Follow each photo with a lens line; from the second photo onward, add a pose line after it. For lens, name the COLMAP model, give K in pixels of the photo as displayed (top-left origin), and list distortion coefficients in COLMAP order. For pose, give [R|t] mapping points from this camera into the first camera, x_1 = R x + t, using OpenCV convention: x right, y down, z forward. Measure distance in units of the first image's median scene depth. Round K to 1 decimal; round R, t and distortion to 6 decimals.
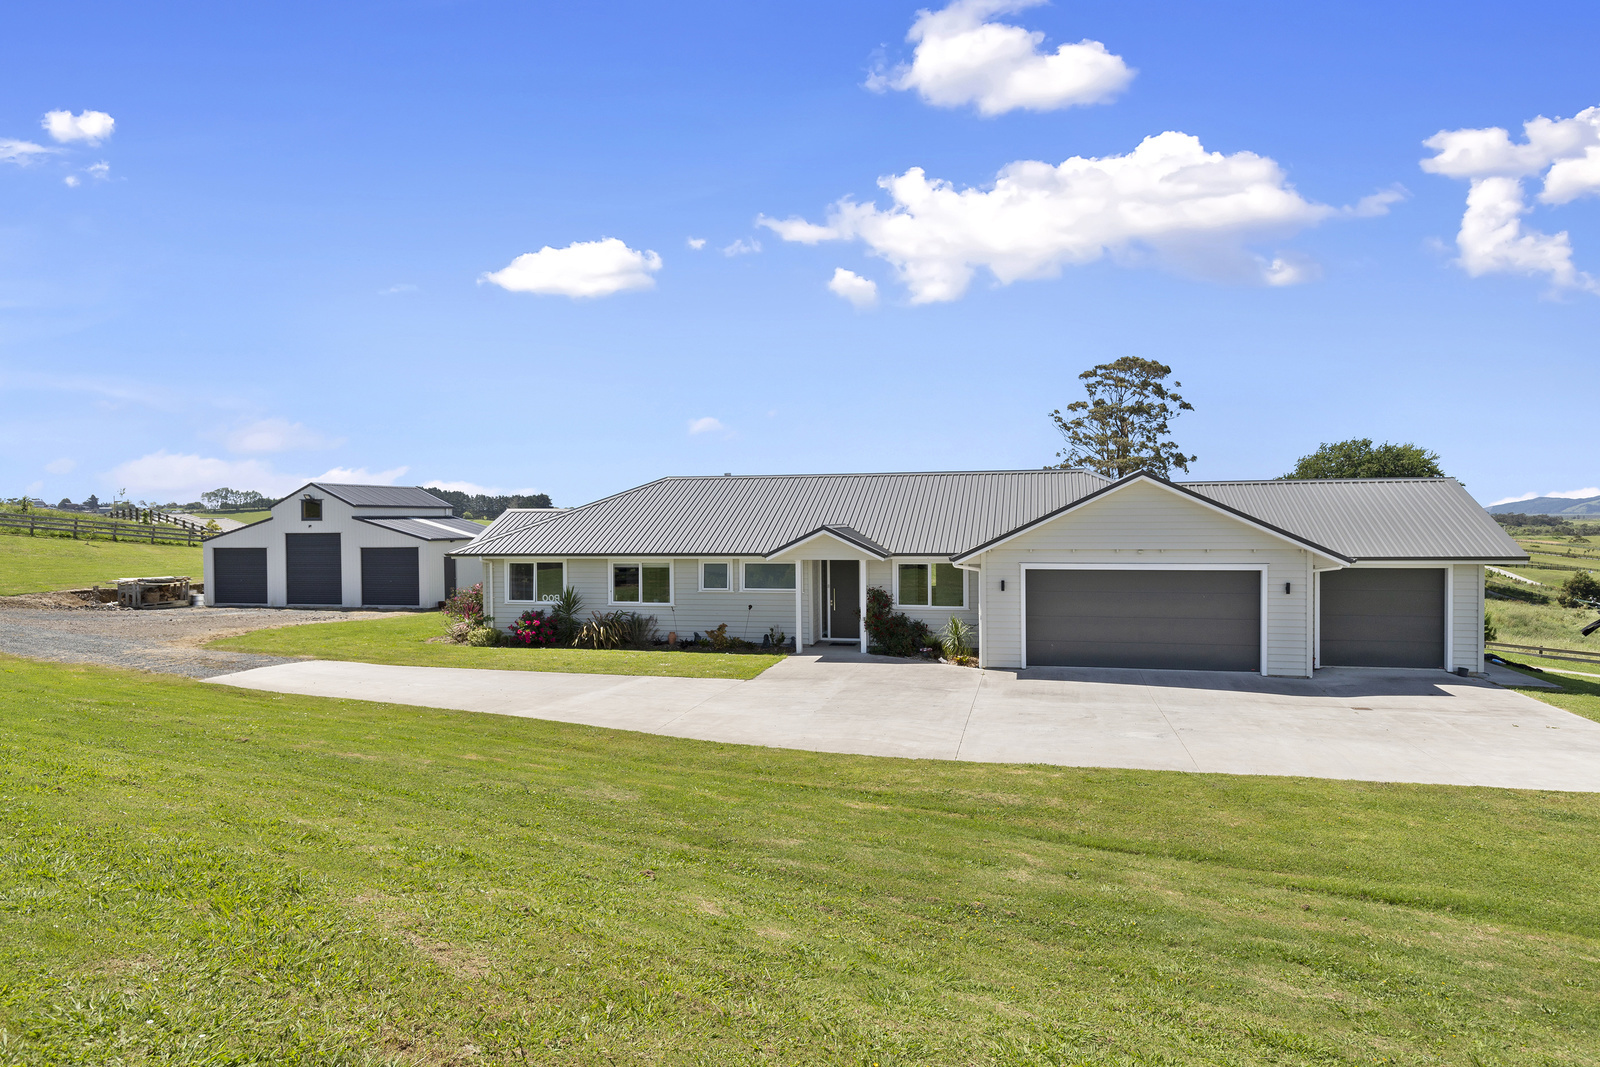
lens RADIAL K [[989.1, 0, 802.3], [0, 989.1, 539.7], [0, 0, 1]] dist [0.008430, 0.001257]
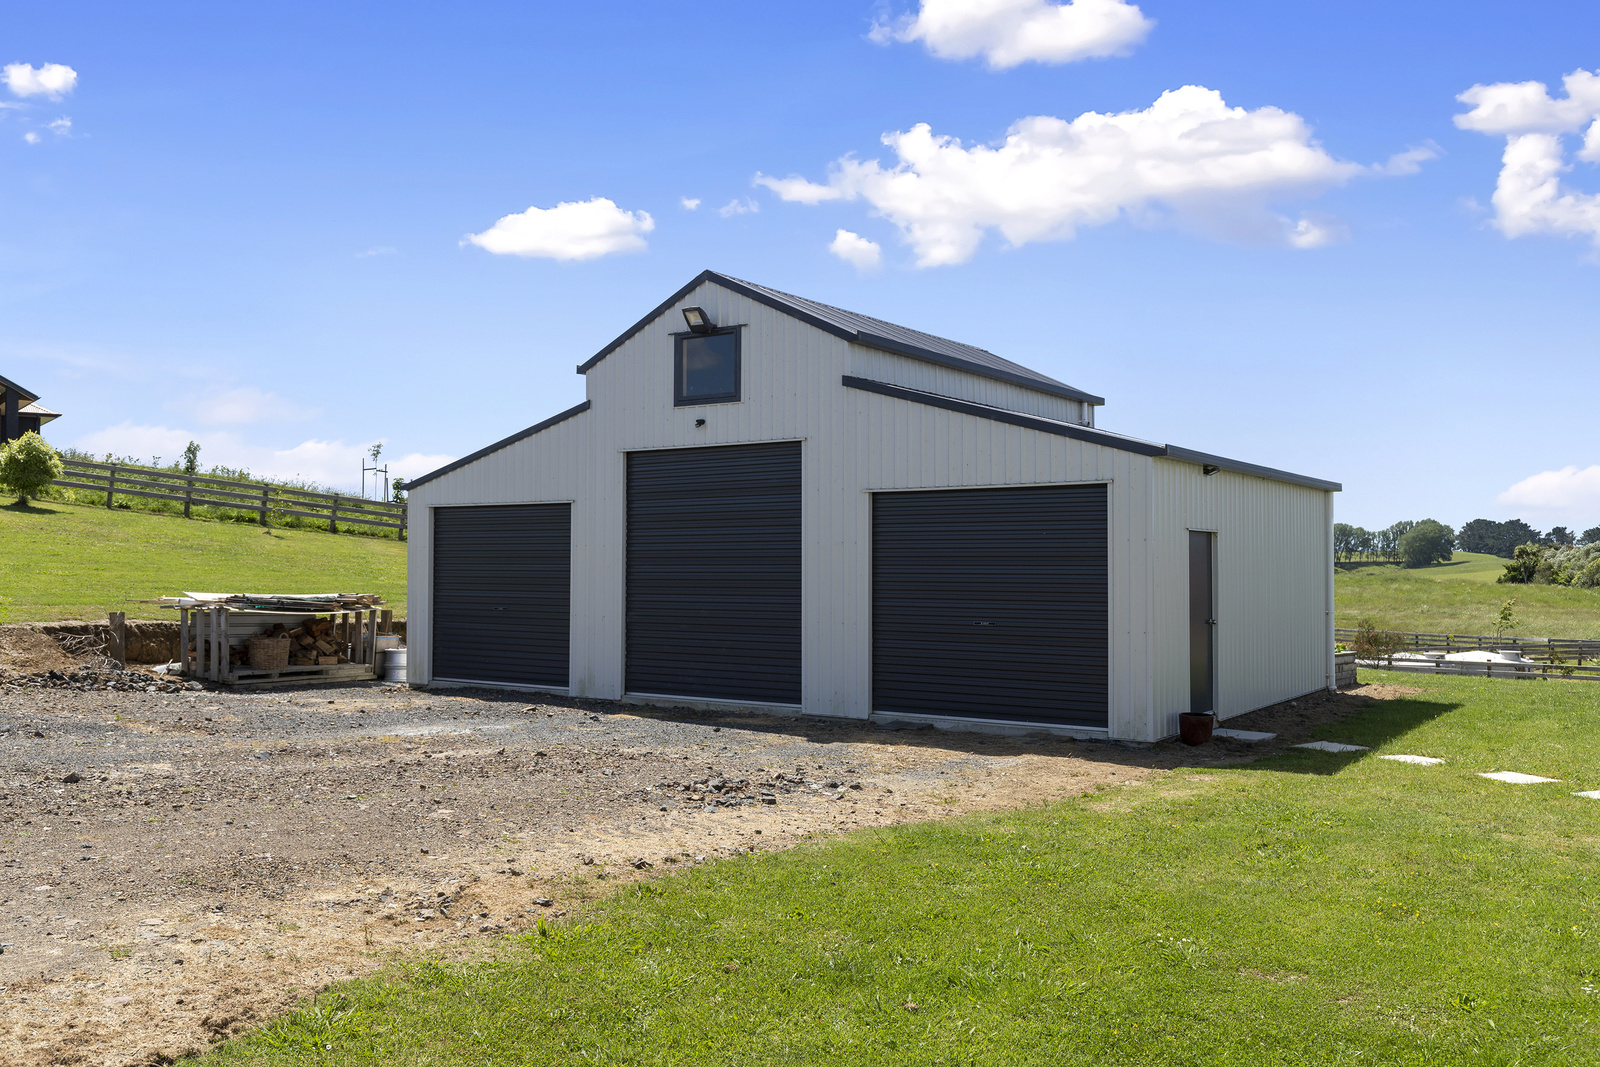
lens RADIAL K [[1337.1, 0, 800.1], [0, 1337.1, 534.9], [0, 0, 1]] dist [-0.003820, -0.001388]
pose [[0.931456, 0.002012, -0.363849, -0.327798], [-0.016671, 0.999170, -0.037154, 0.032368], [0.363473, 0.040673, 0.930717, 0.649346]]
